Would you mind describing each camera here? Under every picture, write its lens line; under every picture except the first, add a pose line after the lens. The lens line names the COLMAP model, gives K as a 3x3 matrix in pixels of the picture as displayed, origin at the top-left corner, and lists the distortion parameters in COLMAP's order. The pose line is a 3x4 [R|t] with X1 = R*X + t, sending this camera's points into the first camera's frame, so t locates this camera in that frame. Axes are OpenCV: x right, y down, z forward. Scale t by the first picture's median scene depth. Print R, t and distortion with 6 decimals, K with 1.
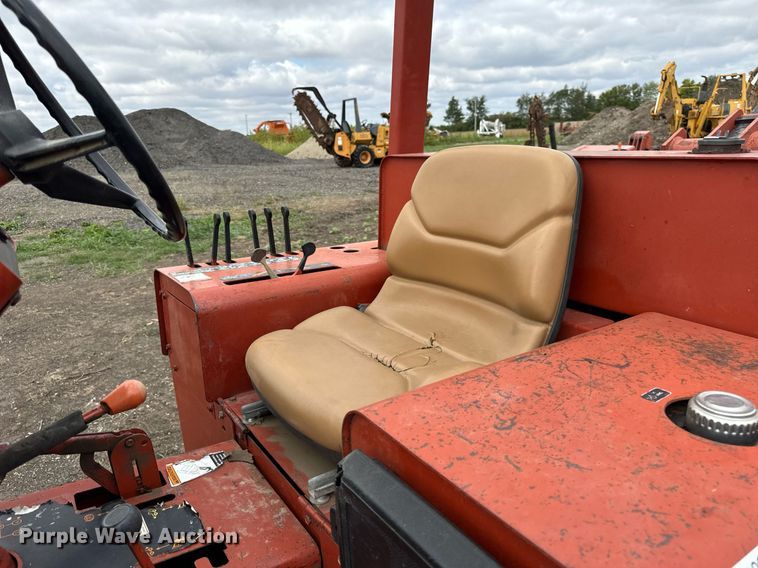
lens RADIAL K [[546.0, 0, 379.0], [0, 546.0, 284.0], [0, 0, 1]] dist [0.002443, -0.000194]
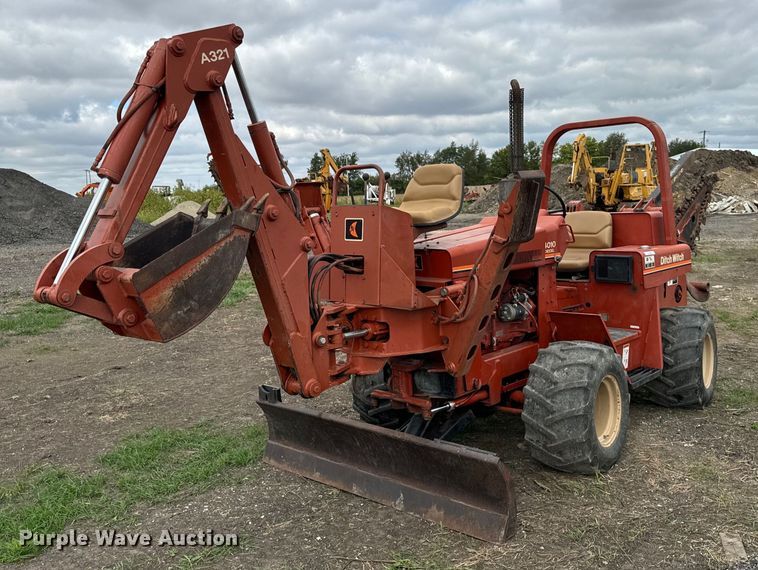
lens RADIAL K [[755.2, 0, 378.3], [0, 755.2, 271.5], [0, 0, 1]] dist [0.086331, -0.008160]
pose [[0.974806, -0.021970, 0.221969, -0.160639], [0.059869, 0.984393, -0.165488, 0.064237], [-0.214869, 0.174607, 0.960908, -0.250189]]
